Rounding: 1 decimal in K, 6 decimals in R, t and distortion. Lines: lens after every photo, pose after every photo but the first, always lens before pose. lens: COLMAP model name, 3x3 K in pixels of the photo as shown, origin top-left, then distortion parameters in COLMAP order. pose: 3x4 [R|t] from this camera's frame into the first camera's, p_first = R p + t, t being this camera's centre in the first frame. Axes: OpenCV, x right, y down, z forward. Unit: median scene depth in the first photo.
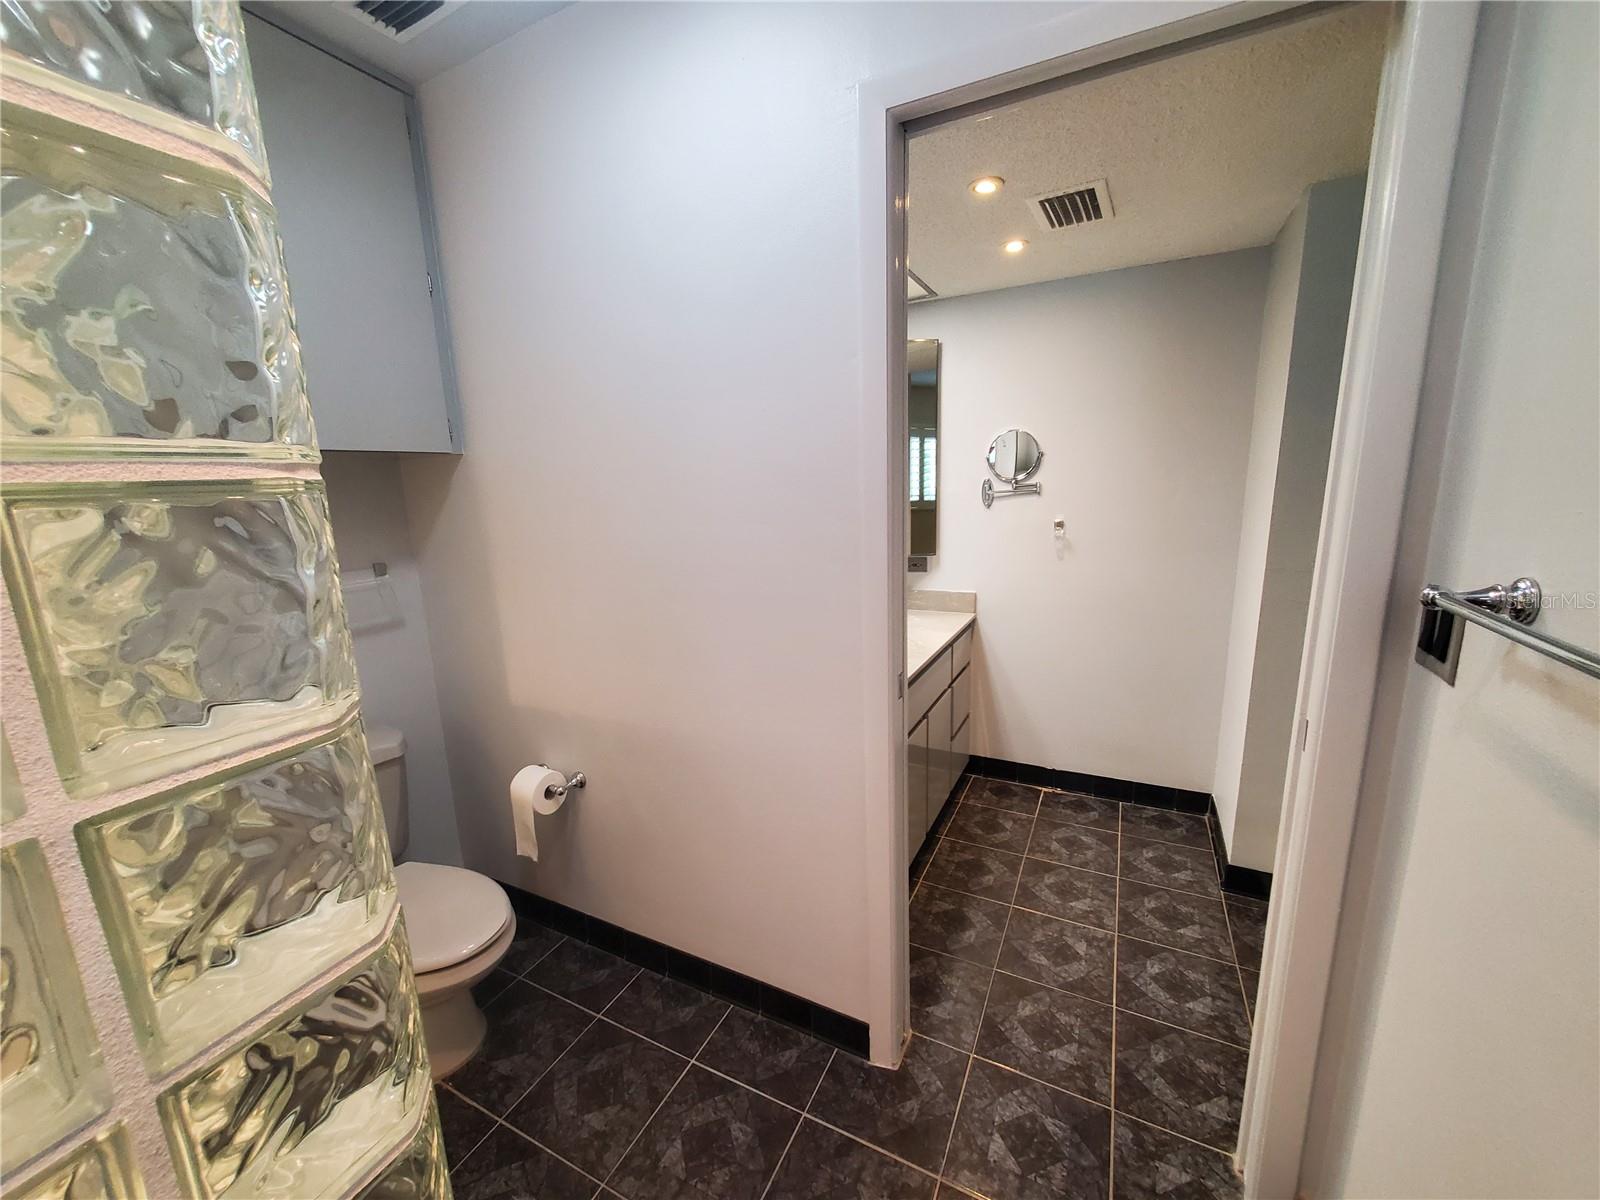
lens RADIAL K [[627.7, 0, 792.9], [0, 627.7, 606.6], [0, 0, 1]] dist [0.003481, -0.002176]
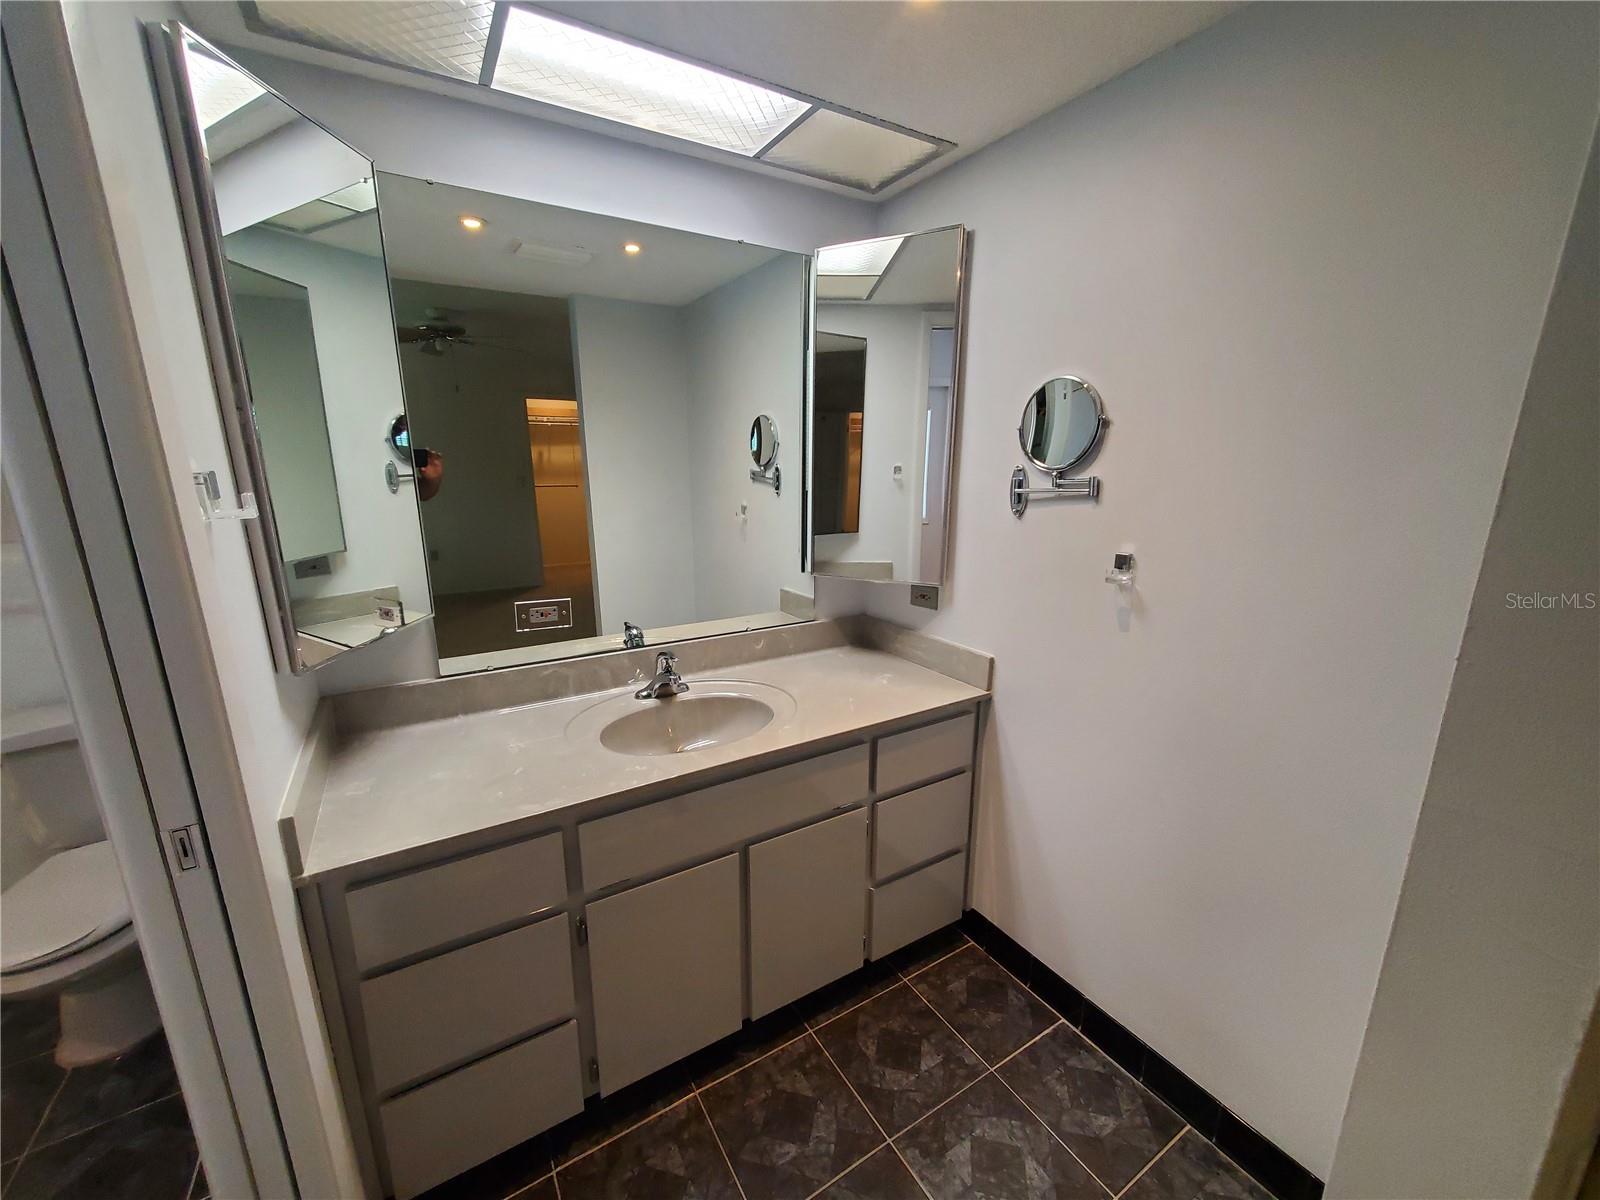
lens RADIAL K [[627.7, 0, 792.9], [0, 627.7, 606.6], [0, 0, 1]] dist [0.003481, -0.002176]
pose [[0.853533, 0.147665, -0.499676, 0.447749], [-0.125243, 0.989028, 0.078342, -0.099411], [0.505762, -0.004286, 0.862663, 0.415051]]
